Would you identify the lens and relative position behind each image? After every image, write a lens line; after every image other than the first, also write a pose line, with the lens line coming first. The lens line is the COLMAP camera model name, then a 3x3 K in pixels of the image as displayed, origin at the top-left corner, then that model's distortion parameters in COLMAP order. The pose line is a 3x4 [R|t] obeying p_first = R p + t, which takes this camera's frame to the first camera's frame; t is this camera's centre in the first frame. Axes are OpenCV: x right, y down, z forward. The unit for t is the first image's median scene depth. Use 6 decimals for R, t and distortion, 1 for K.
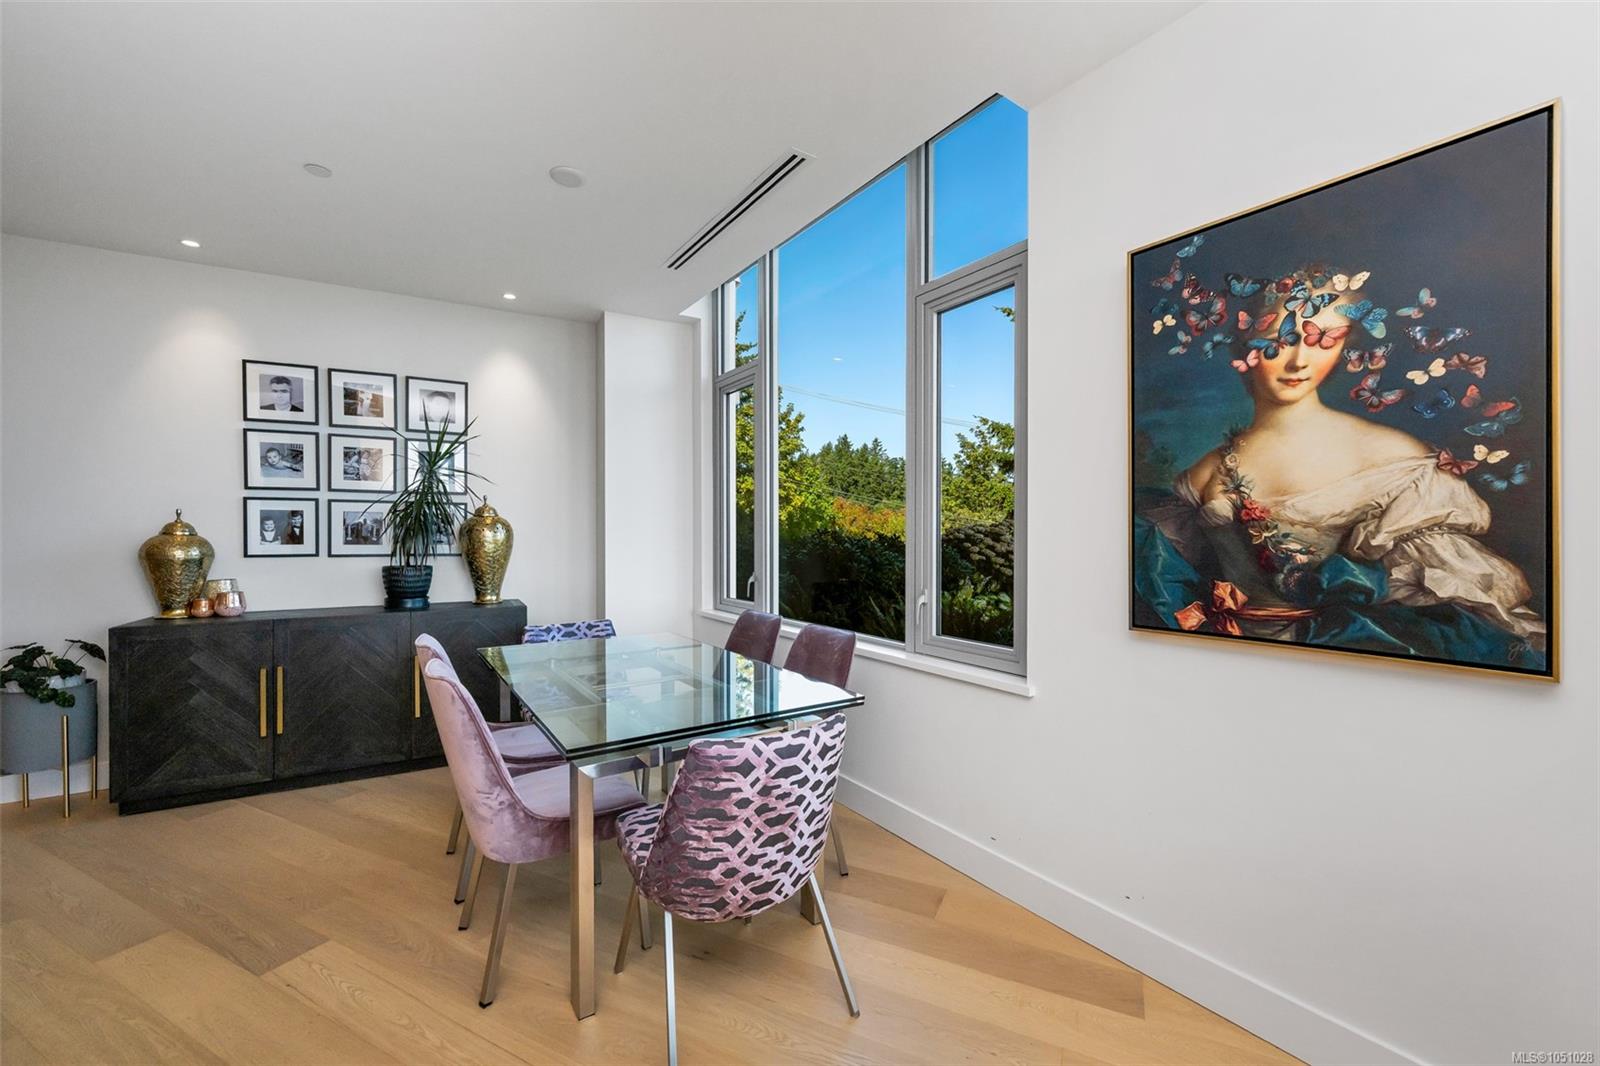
lens RADIAL K [[642.8, 0, 796.9], [0, 642.8, 530.7], [0, 0, 1]] dist [0.000210, 0.000065]
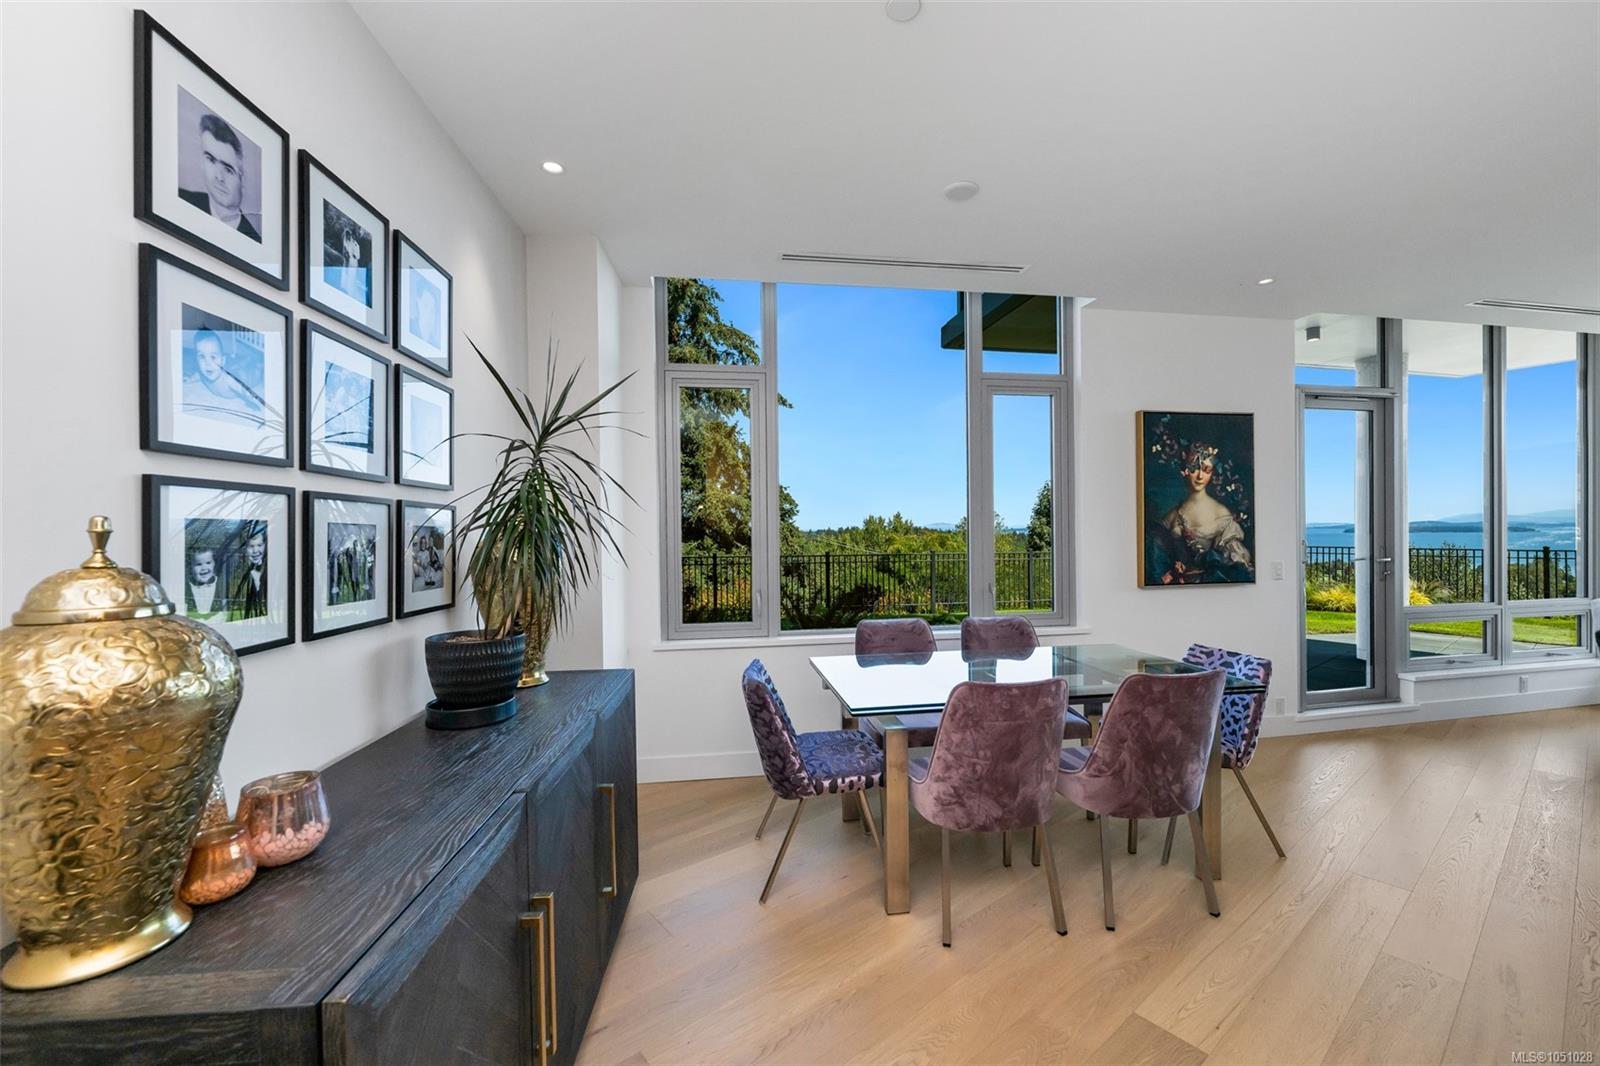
lens RADIAL K [[642.8, 0, 796.9], [0, 642.8, 530.7], [0, 0, 1]] dist [0.000210, 0.000065]
pose [[0.422271, -0.004634, 0.906458, -2.046562], [0.008147, 0.999966, 0.001317, -0.050279], [-0.906433, 0.006829, 0.422295, 1.229646]]
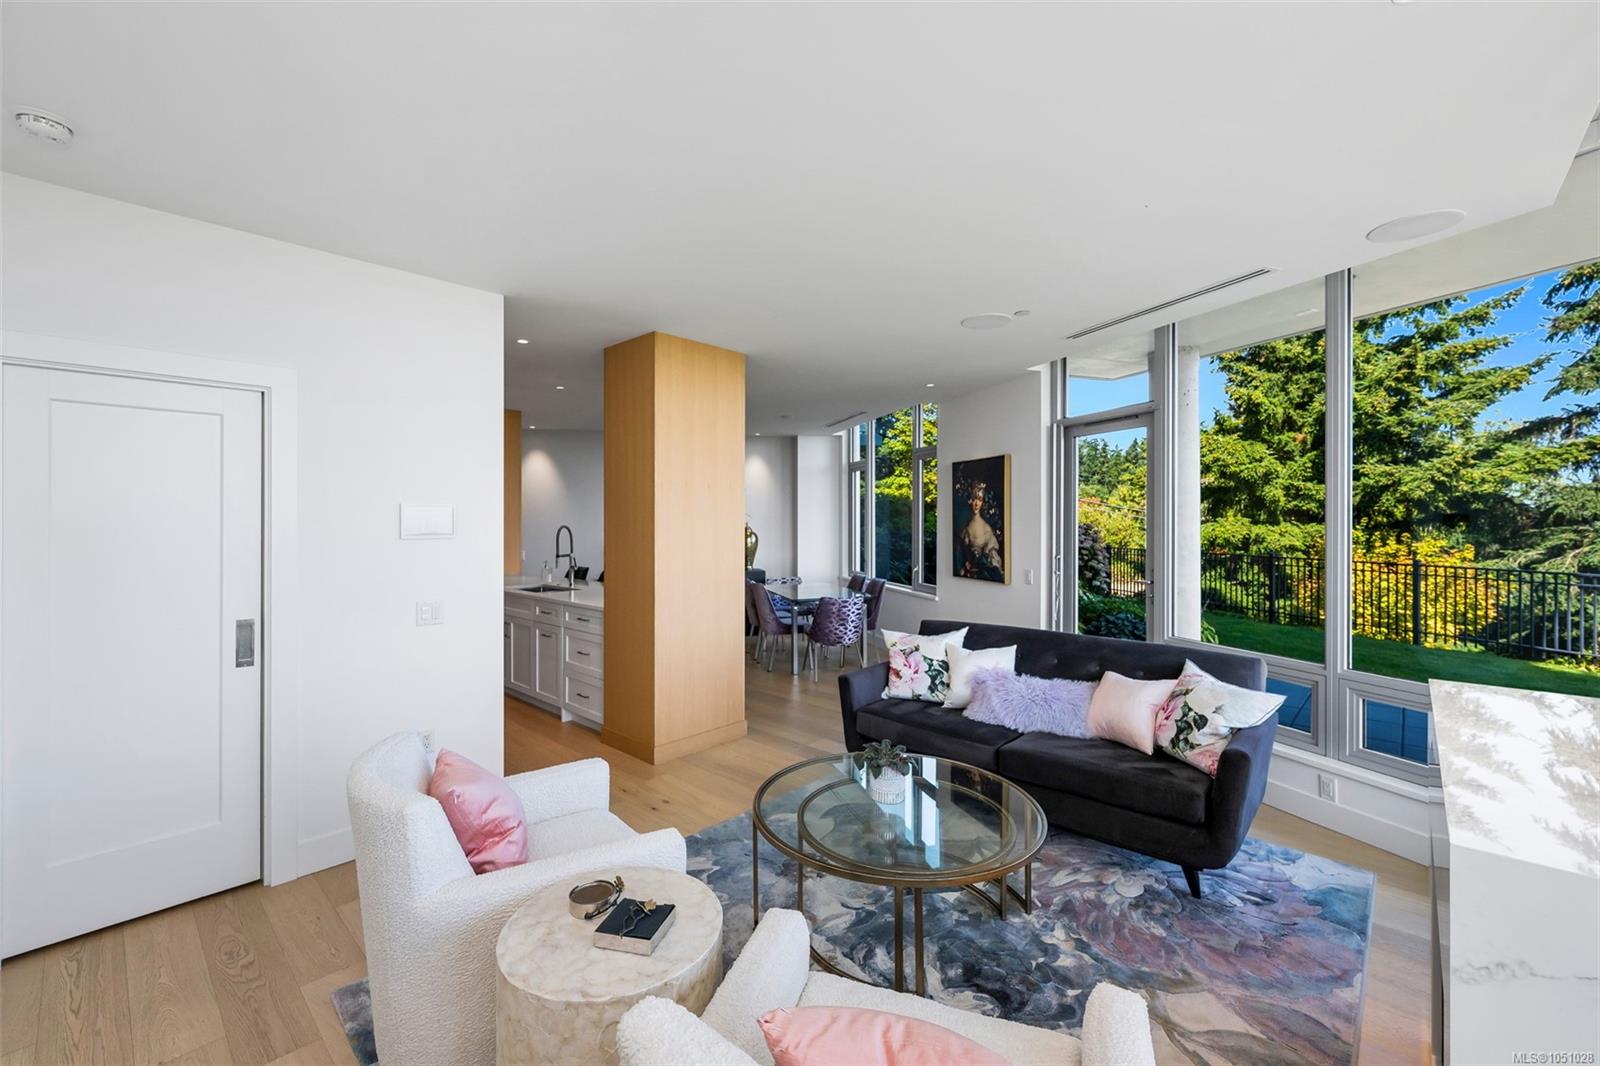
lens RADIAL K [[655.6, 0, 795.7], [0, 655.6, 508.4], [0, 0, 1]] dist [-0.000316, -0.000007]
pose [[0.960333, -0.002611, -0.278844, 0.737252], [-0.001377, 0.999900, -0.014105, -0.158607], [0.278853, 0.013929, 0.960233, -2.664382]]
